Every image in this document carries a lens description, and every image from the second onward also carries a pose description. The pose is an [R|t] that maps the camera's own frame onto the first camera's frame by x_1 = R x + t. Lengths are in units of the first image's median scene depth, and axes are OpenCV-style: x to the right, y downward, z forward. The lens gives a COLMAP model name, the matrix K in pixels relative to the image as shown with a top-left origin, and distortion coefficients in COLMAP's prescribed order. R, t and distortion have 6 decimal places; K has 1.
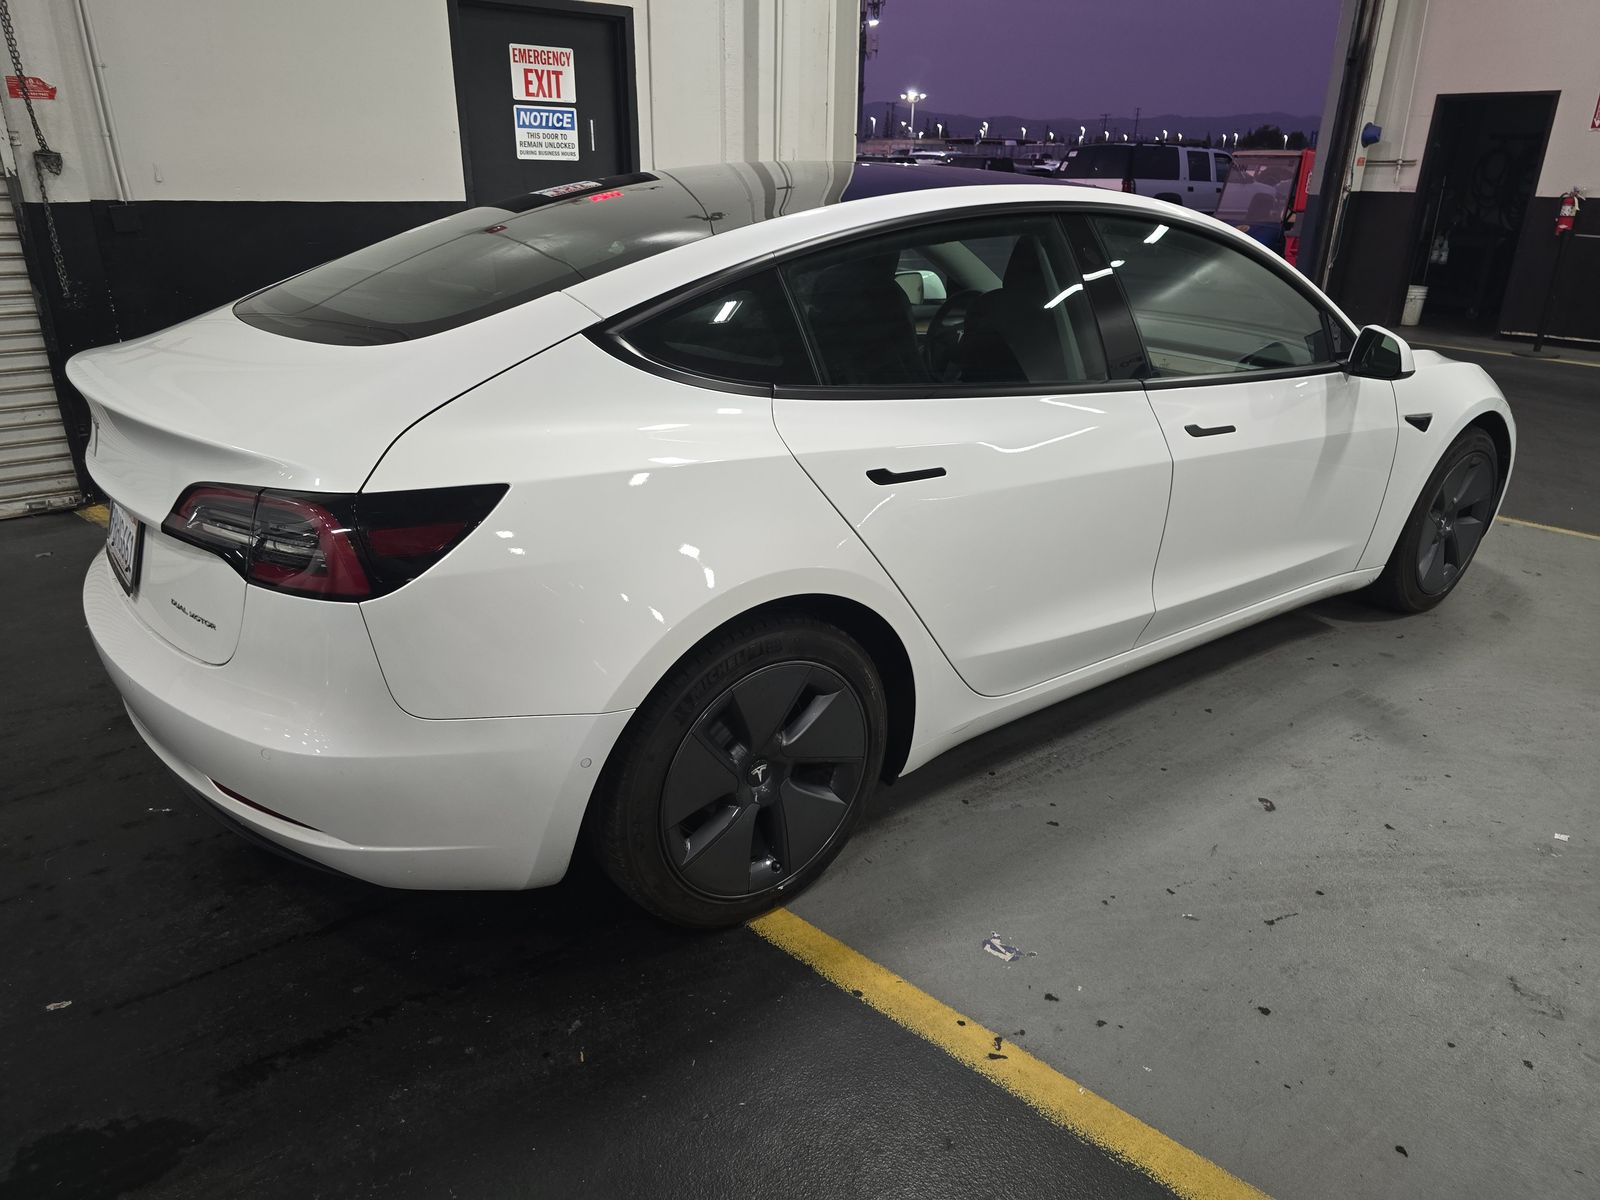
lens RADIAL K [[1070.7, 0, 799.8], [0, 1070.7, 600.6], [0, 0, 1]] dist [0.026312, -0.018688]
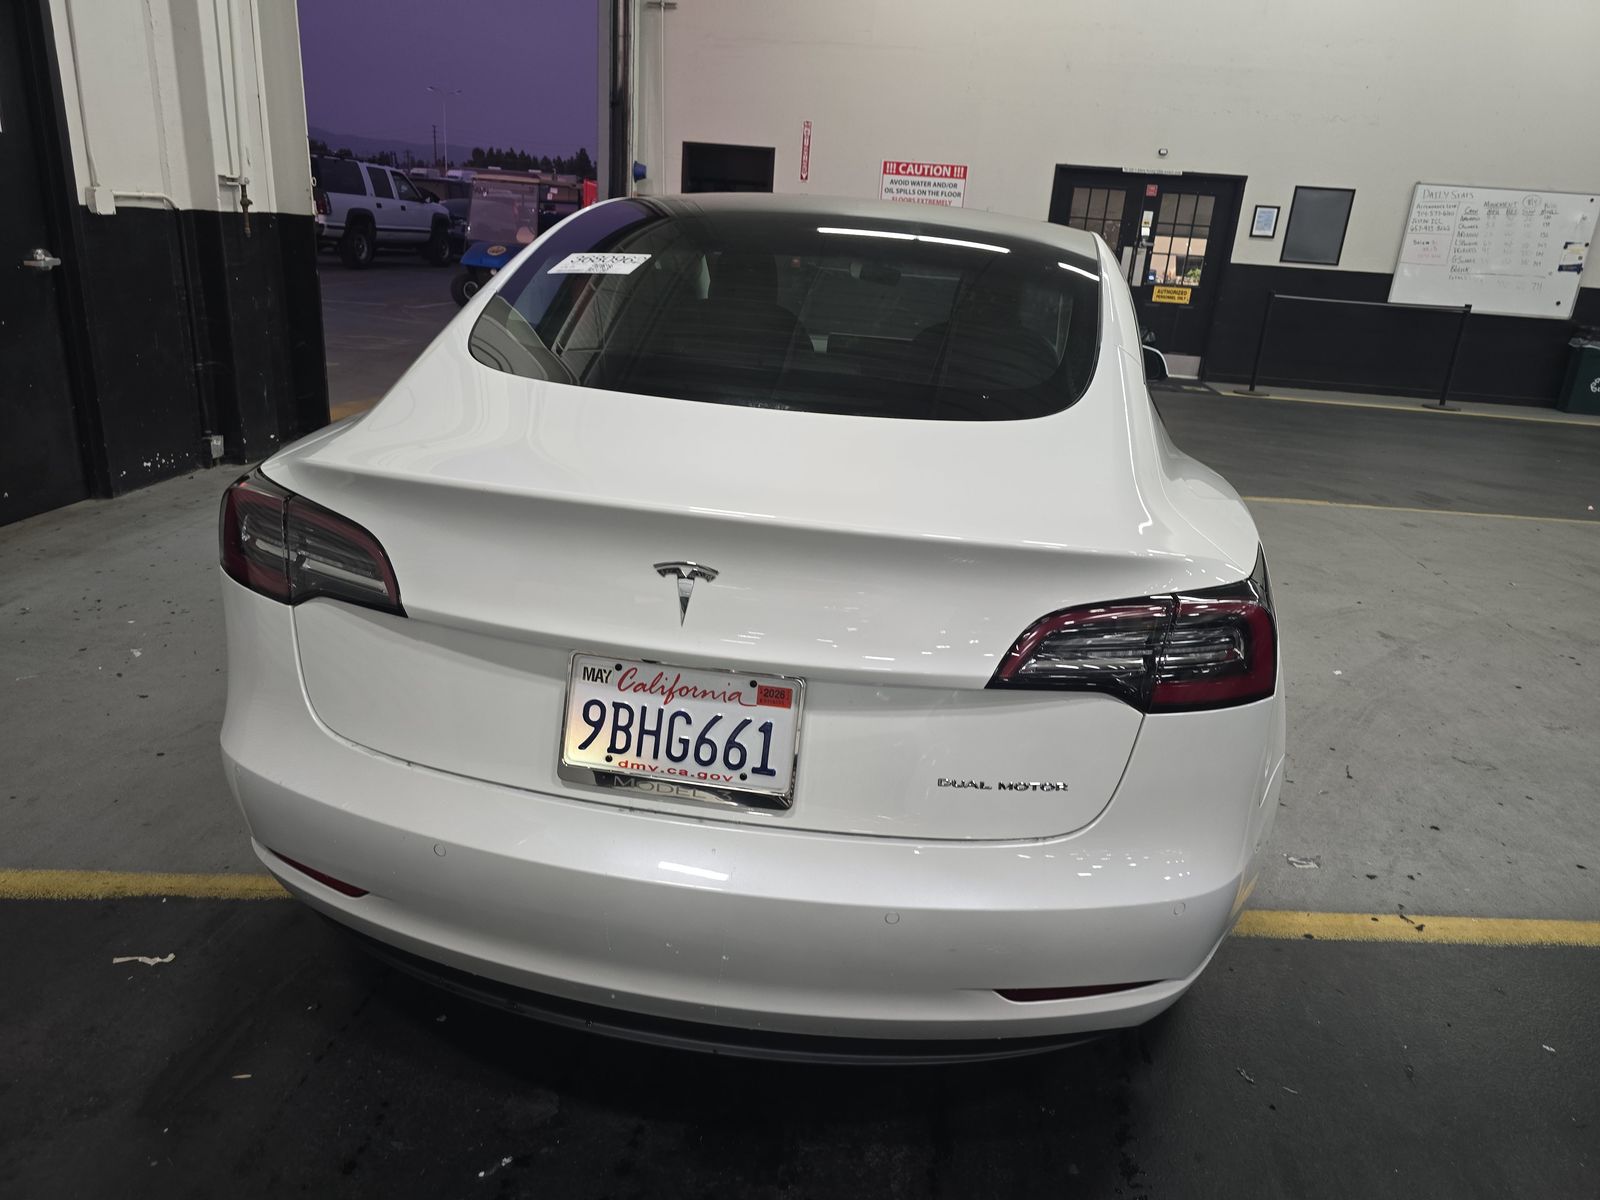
lens RADIAL K [[1070.7, 0, 799.6], [0, 1070.7, 594.4], [0, 0, 1]] dist [0.026312, -0.018688]
pose [[0.716756, -0.196693, 0.669009, -0.364879], [0.207979, 0.976028, 0.064137, -0.063117], [-0.665587, 0.093169, 0.740482, 0.166292]]
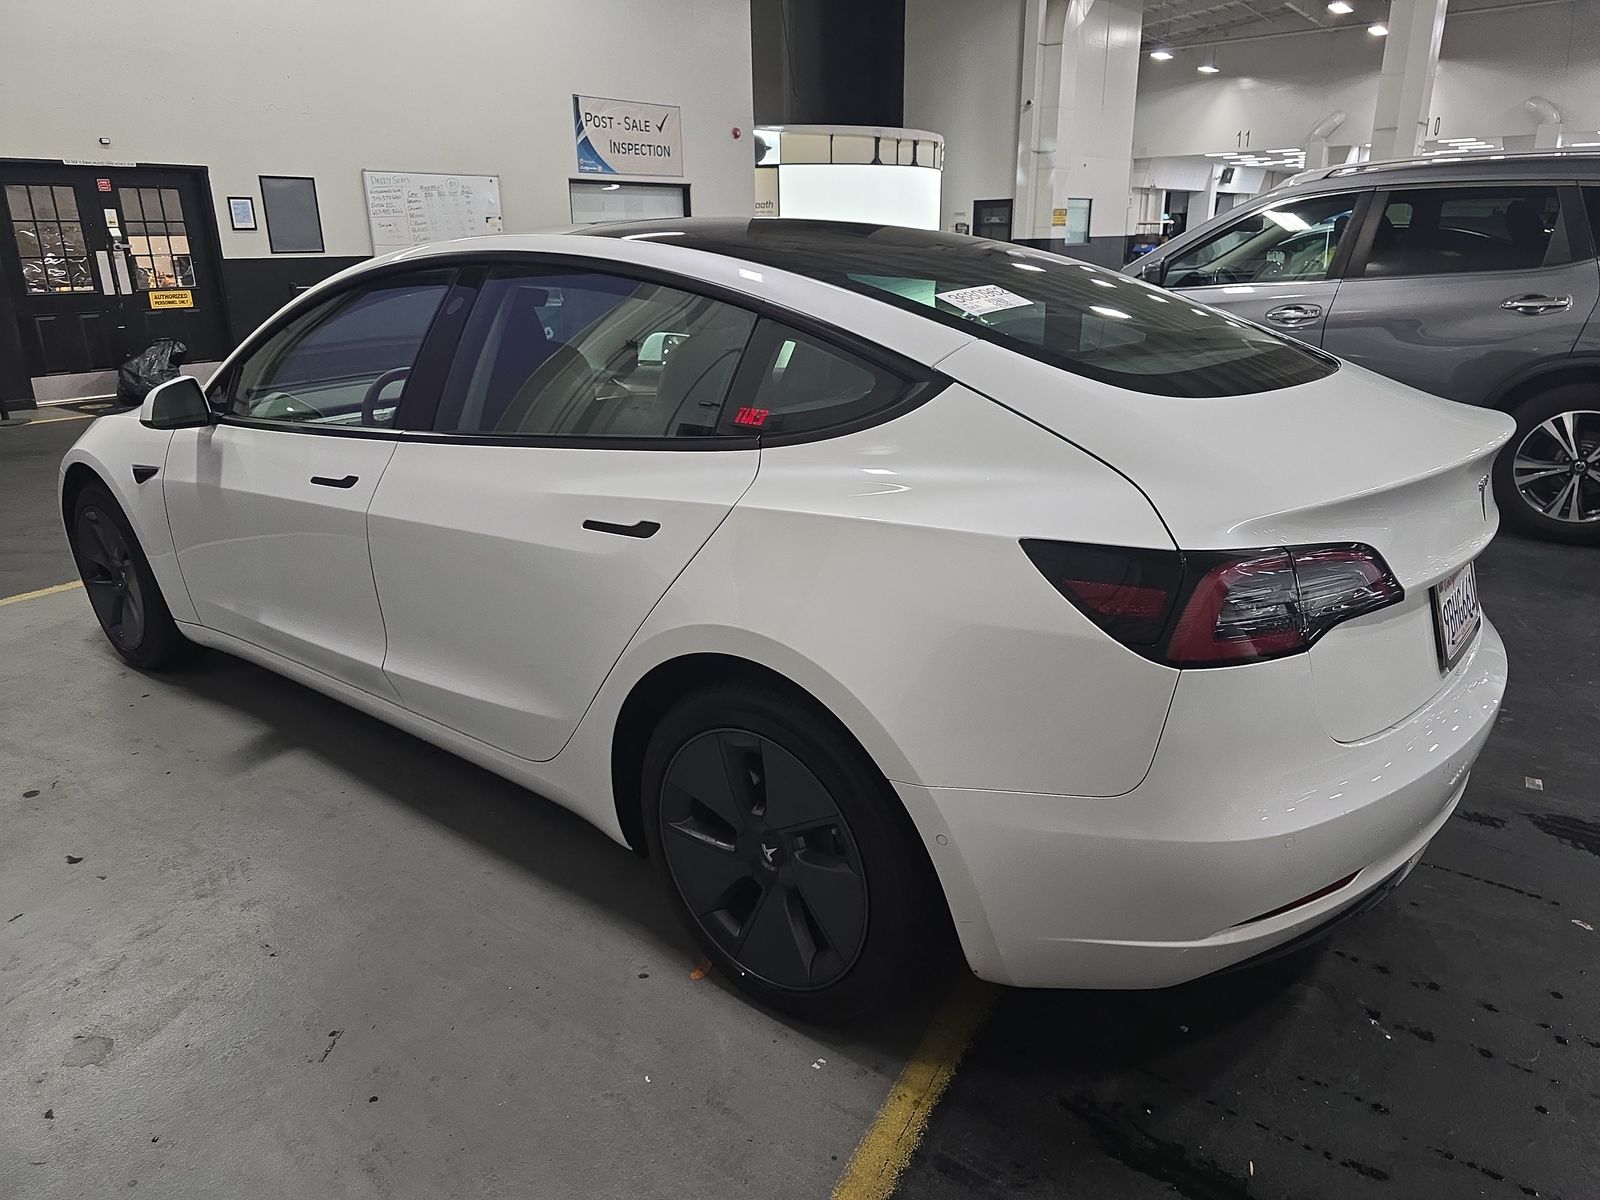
lens RADIAL K [[1070.7, 0, 796.8], [0, 1070.7, 594.9], [0, 0, 1]] dist [0.026312, -0.018688]
pose [[-0.228434, -0.319201, 0.919744, -0.493212], [0.373597, 0.843654, 0.385583, -0.235589], [-0.899024, 0.431694, -0.073467, 0.569403]]
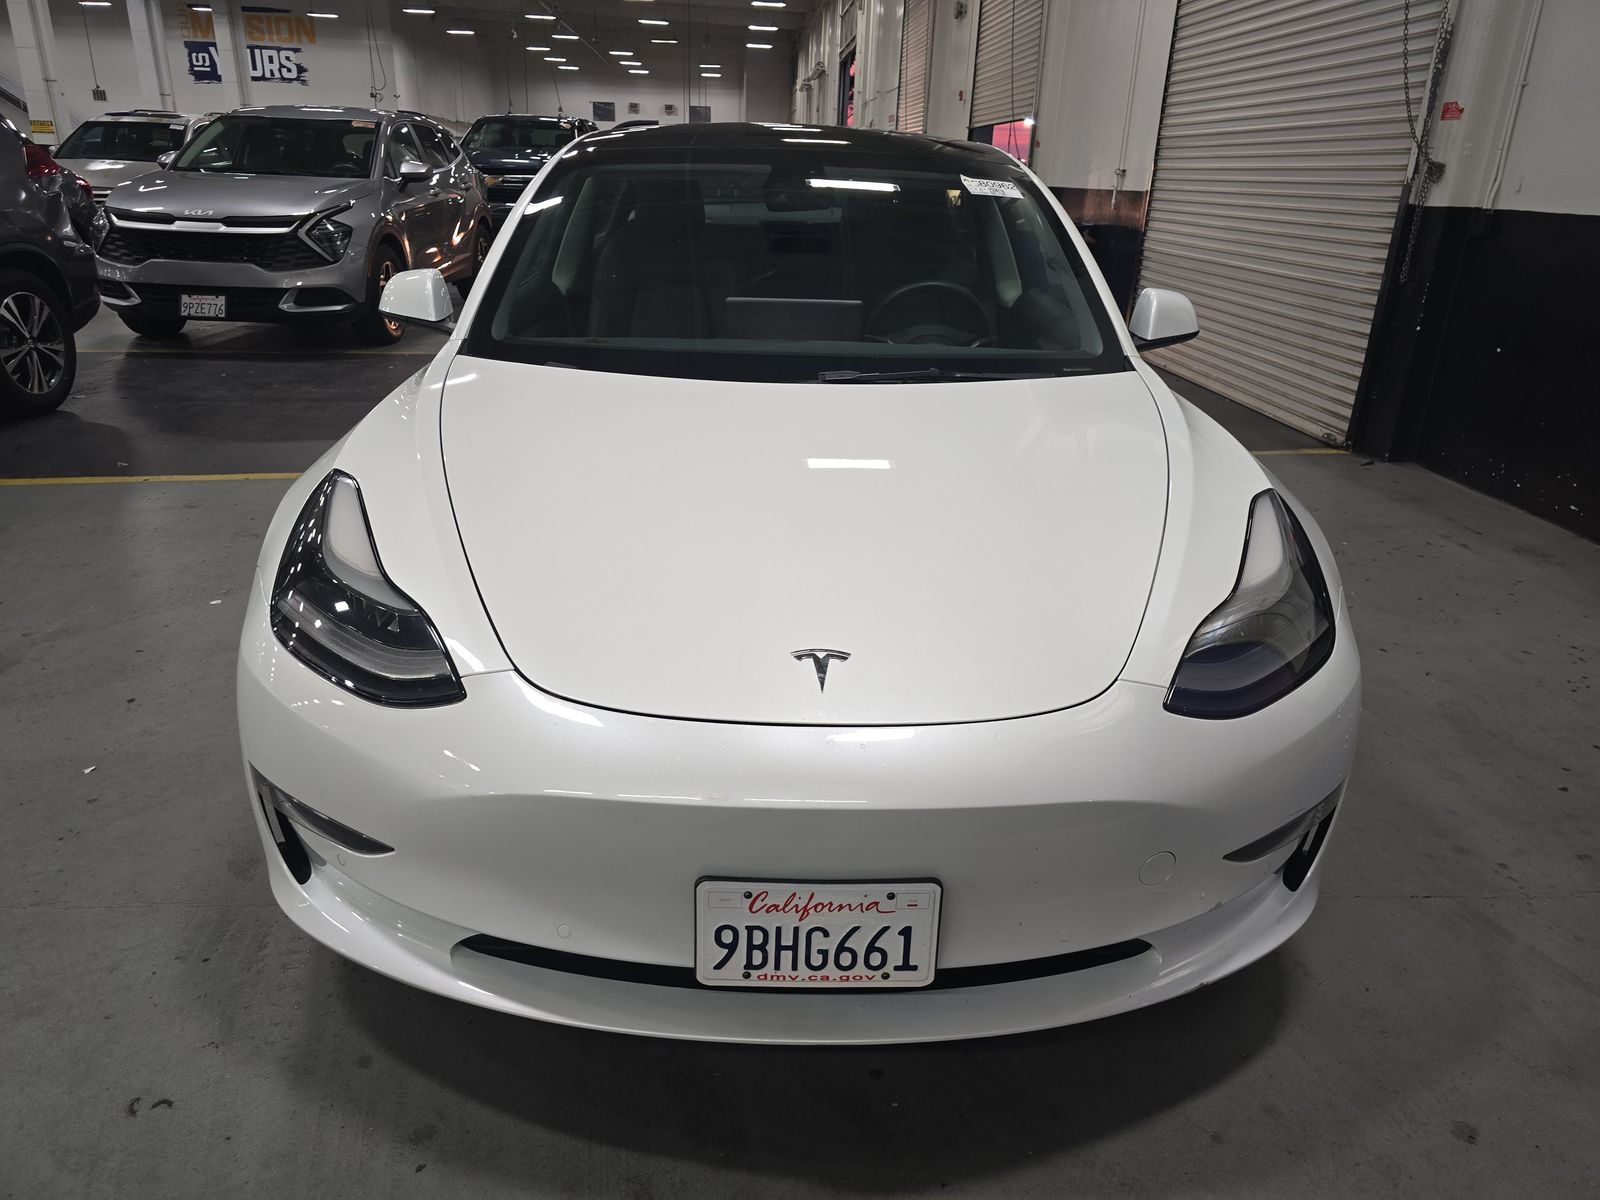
lens RADIAL K [[1070.7, 0, 797.2], [0, 1070.7, 606.0], [0, 0, 1]] dist [0.026312, -0.018688]
pose [[-0.573095, 0.273995, -0.772327, 0.585431], [-0.345004, 0.774190, 0.530662, -0.322351], [0.743326, 0.570576, -0.349155, 0.885870]]
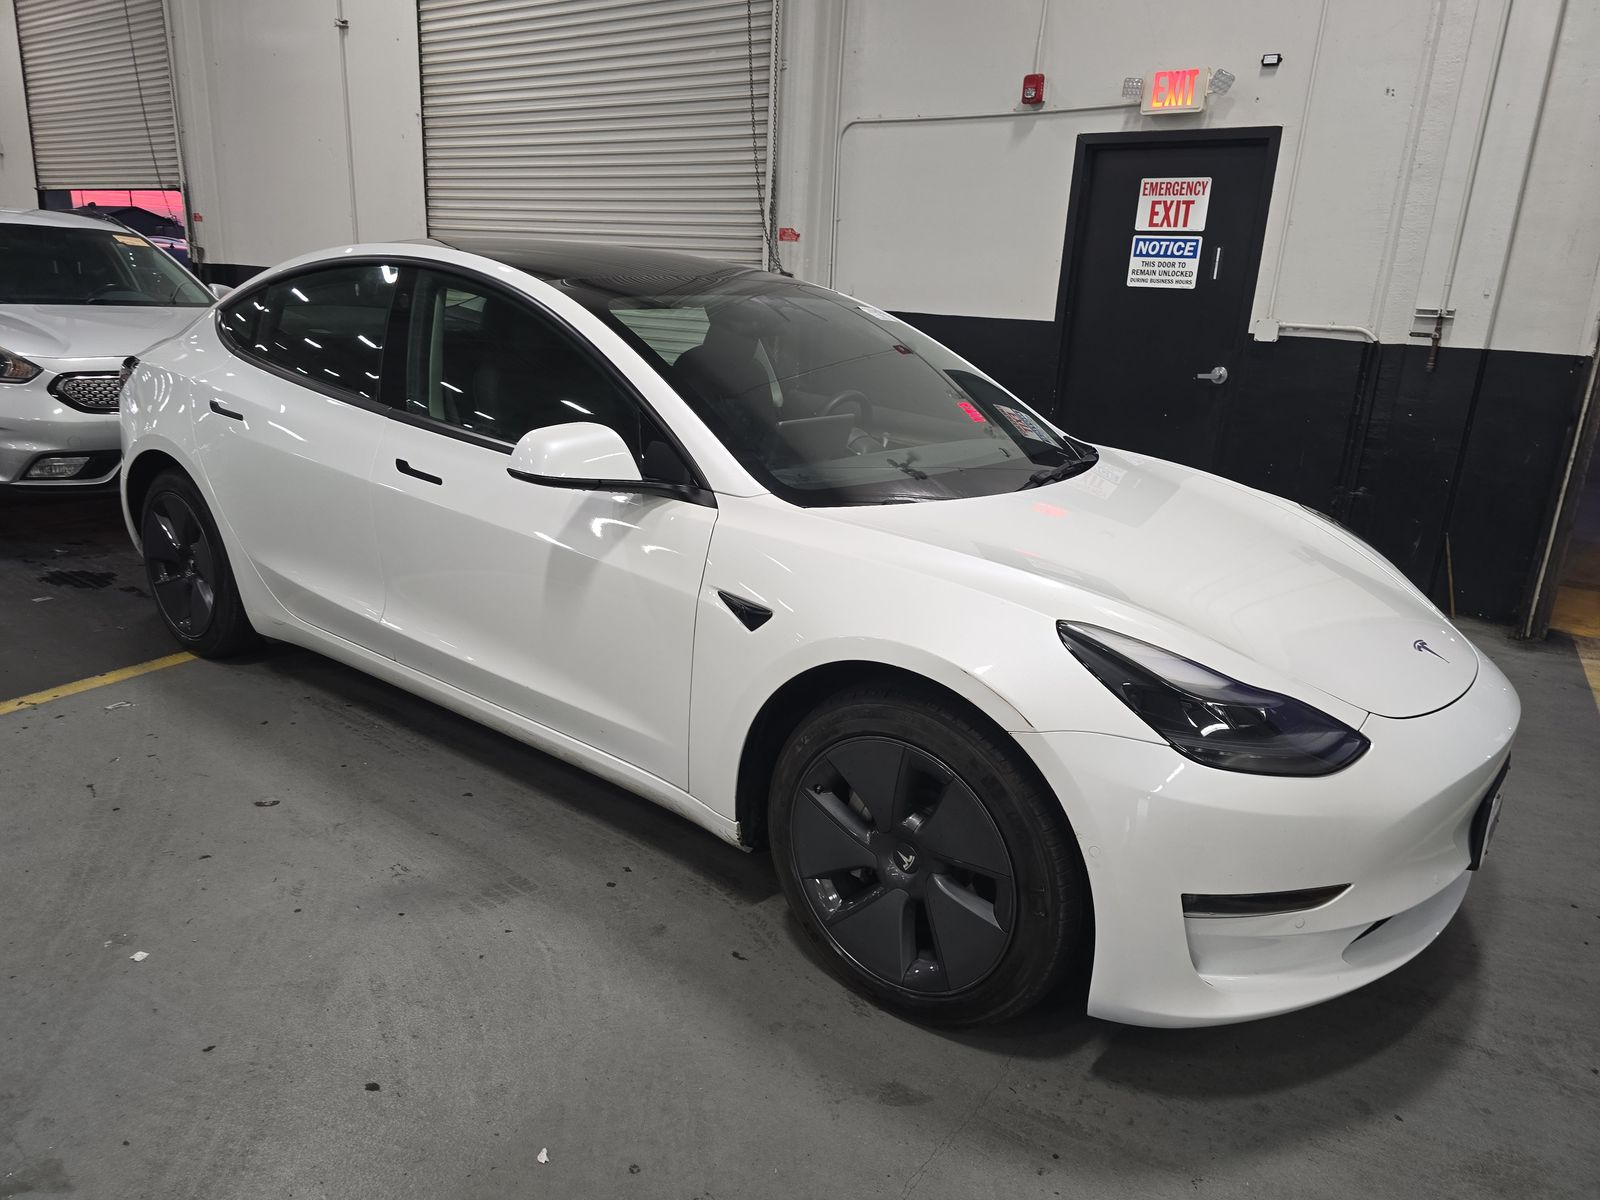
lens RADIAL K [[1070.7, 0, 797.9], [0, 1070.7, 606.4], [0, 0, 1]] dist [0.026312, -0.018688]
pose [[0.263515, 0.272587, -0.925341, 0.688985], [-0.405184, 0.901802, 0.150266, -0.162525], [0.875435, 0.335336, 0.348086, 0.472833]]
